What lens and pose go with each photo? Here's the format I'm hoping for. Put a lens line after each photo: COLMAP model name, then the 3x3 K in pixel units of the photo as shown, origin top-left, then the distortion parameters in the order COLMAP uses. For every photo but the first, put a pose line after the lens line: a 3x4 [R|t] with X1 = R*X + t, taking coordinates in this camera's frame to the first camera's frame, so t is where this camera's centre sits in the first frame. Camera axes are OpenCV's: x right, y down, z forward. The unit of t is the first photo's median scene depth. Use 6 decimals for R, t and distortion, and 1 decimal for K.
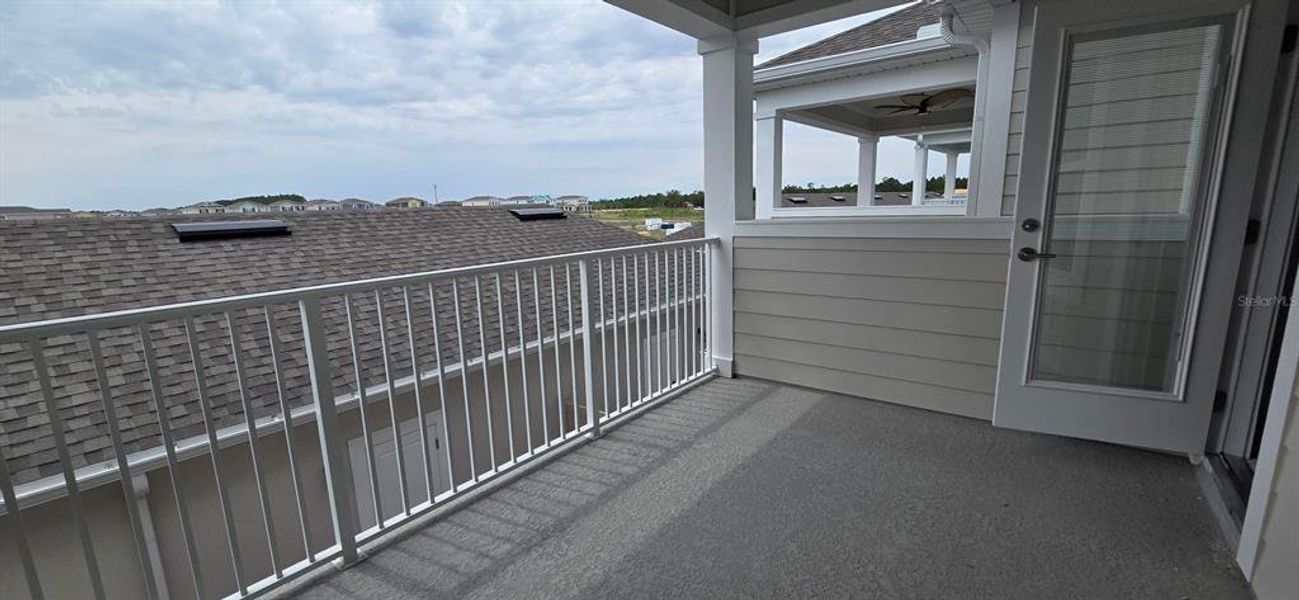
lens RADIAL K [[534.8, 0, 646.8], [0, 534.8, 307.1], [0, 0, 1]] dist [-0.000222, 0.000025]
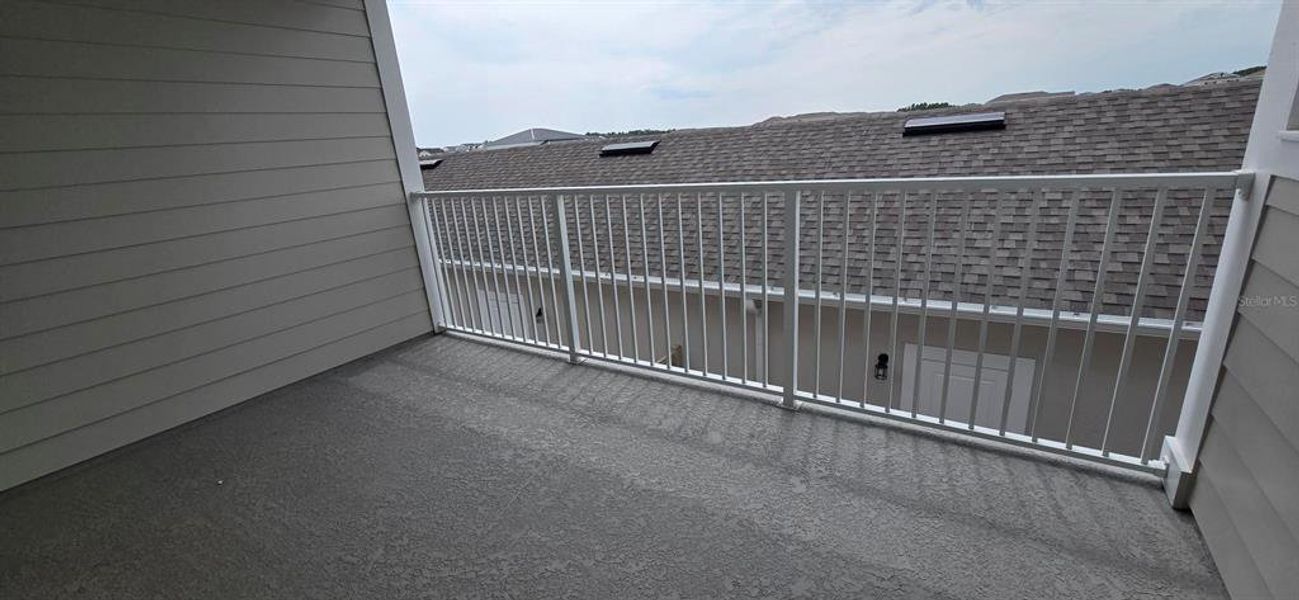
lens RADIAL K [[494.0, 0, 654.8], [0, 494.0, 339.2], [0, 0, 1]] dist [0.000190, 0.000022]
pose [[0.115550, 0.396709, -0.910643, 0.438863], [-0.112951, 0.916085, 0.384748, -0.112650], [0.986859, 0.058400, 0.150663, 0.497460]]
